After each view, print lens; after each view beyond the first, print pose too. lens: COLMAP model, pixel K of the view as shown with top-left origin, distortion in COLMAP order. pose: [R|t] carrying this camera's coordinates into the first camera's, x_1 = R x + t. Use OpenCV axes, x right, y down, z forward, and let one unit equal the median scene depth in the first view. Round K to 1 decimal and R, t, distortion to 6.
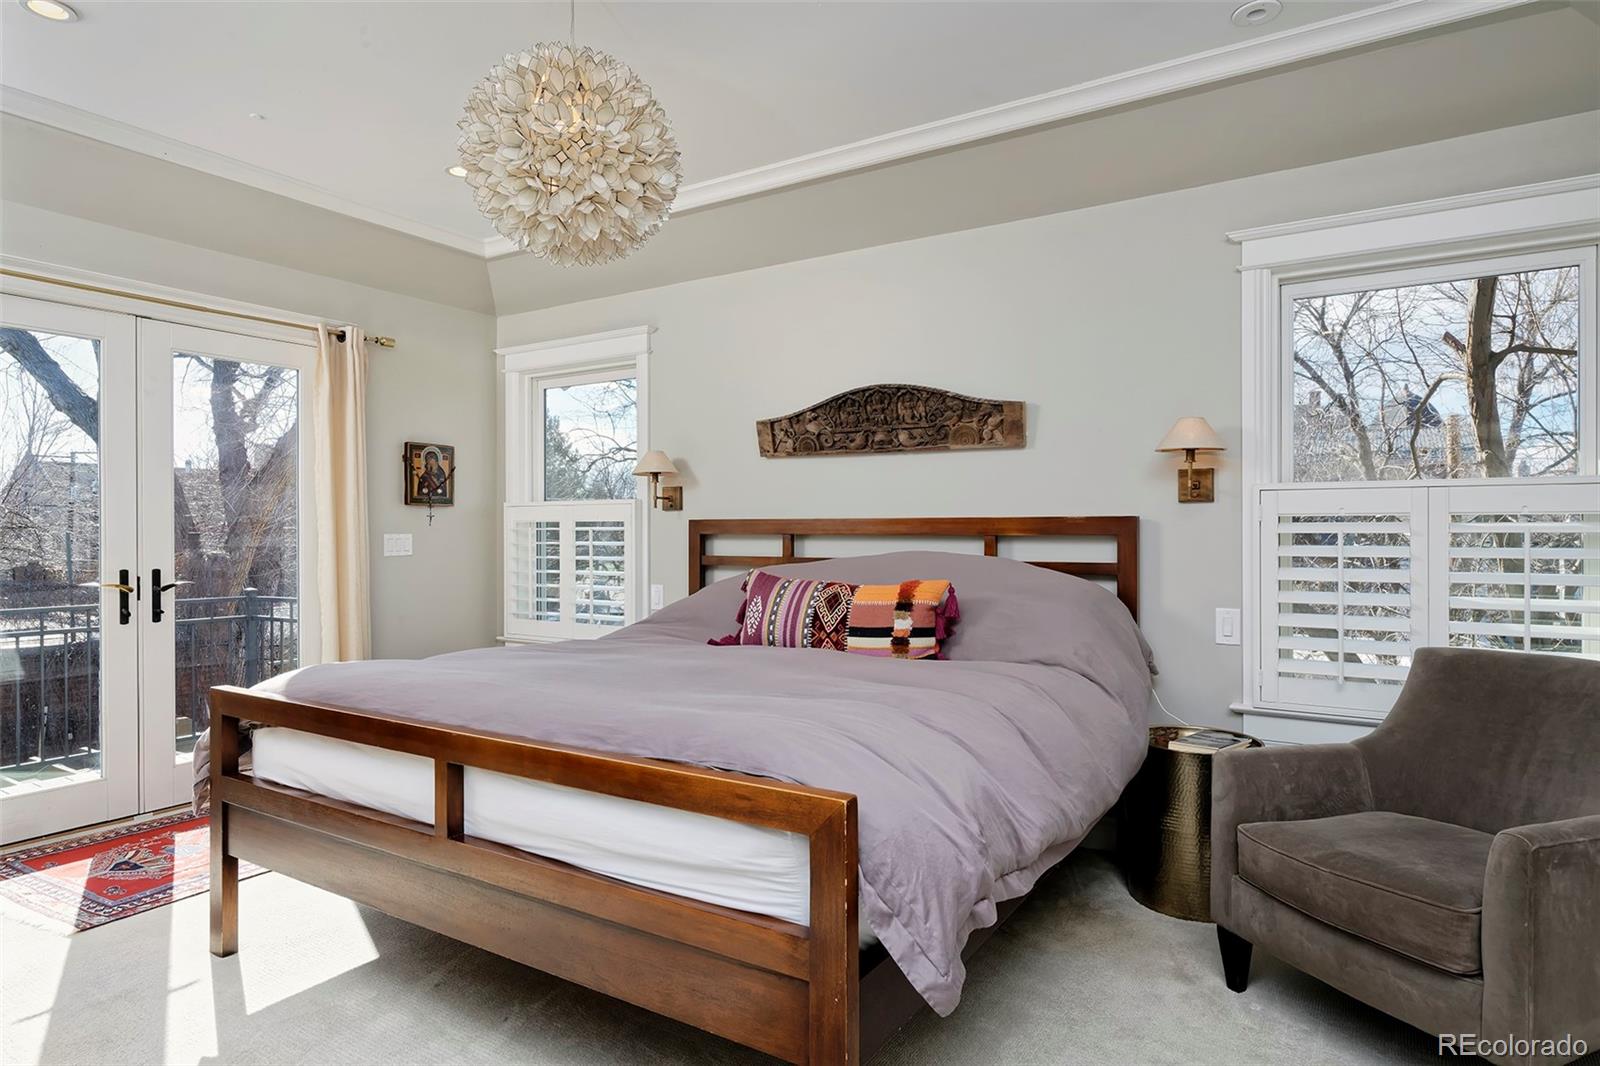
lens RADIAL K [[888.0, 0, 804.0], [0, 888.0, 530.7], [0, 0, 1]] dist [-0.000489, -0.000492]
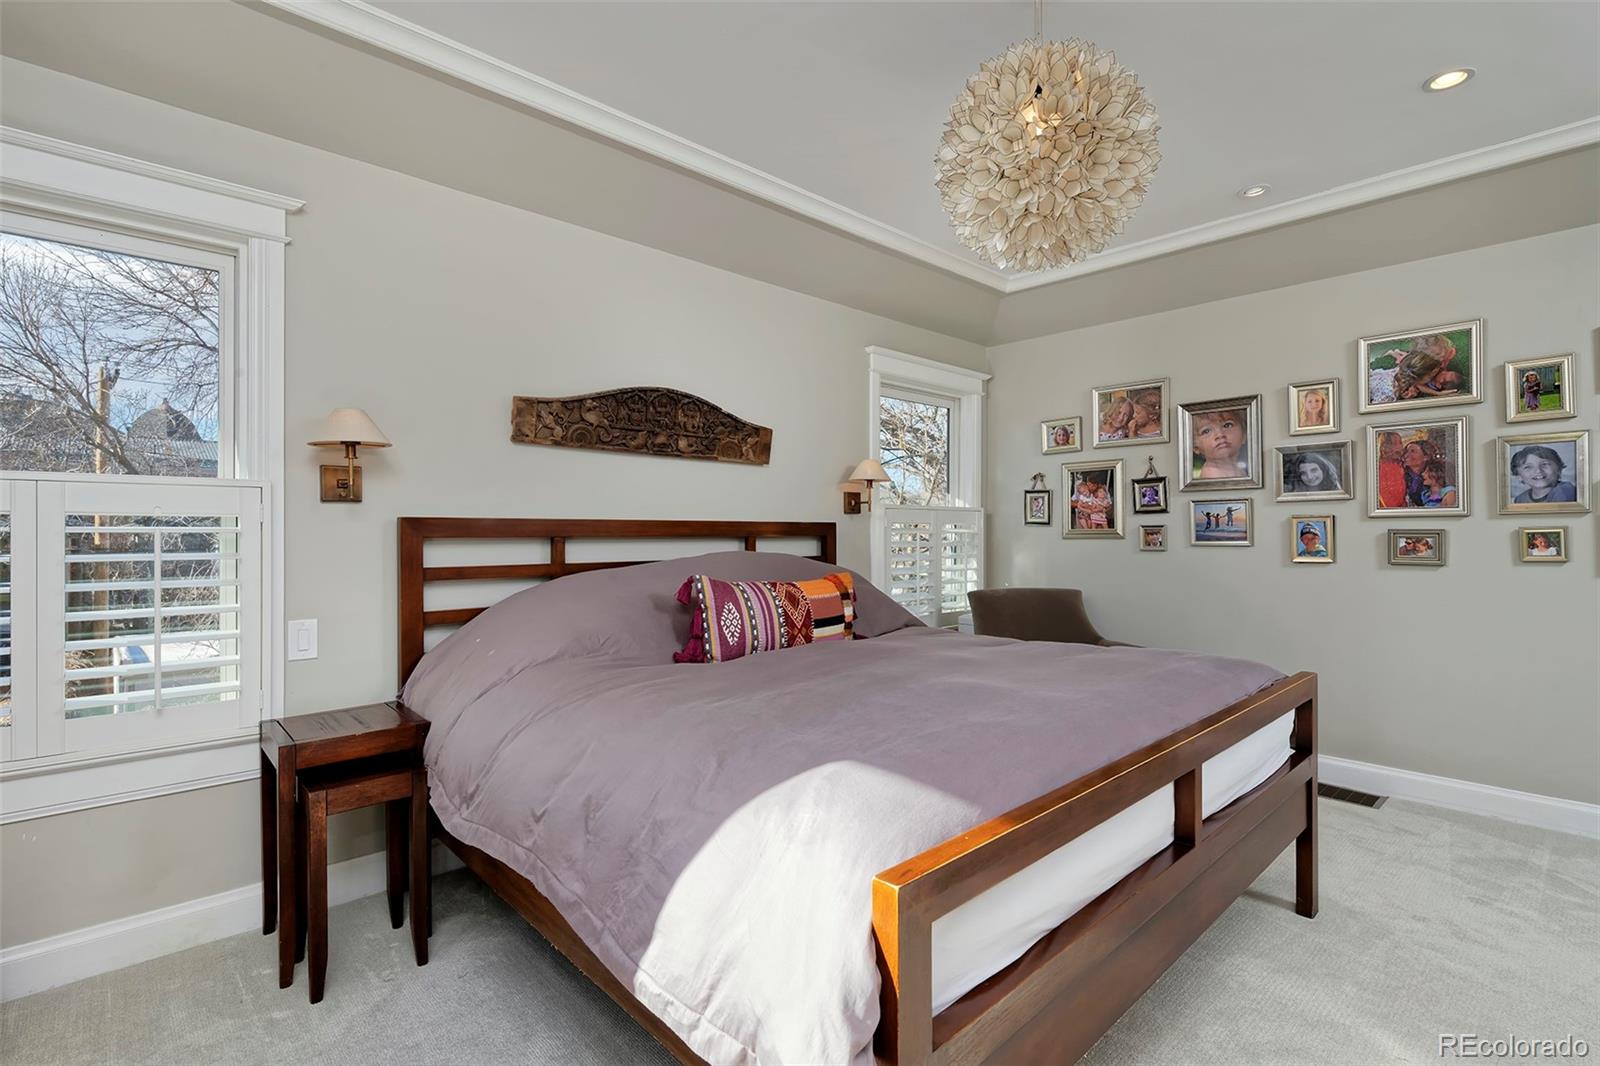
lens RADIAL K [[744.5, 0, 802.0], [0, 744.5, 527.9], [0, 0, 1]] dist [-0.014198, 0.000133]
pose [[0.267769, 0.008457, 0.963446, -0.714510], [0.003360, 0.999947, -0.009711, 0.003068], [-0.963477, 0.005837, 0.267726, 0.652700]]
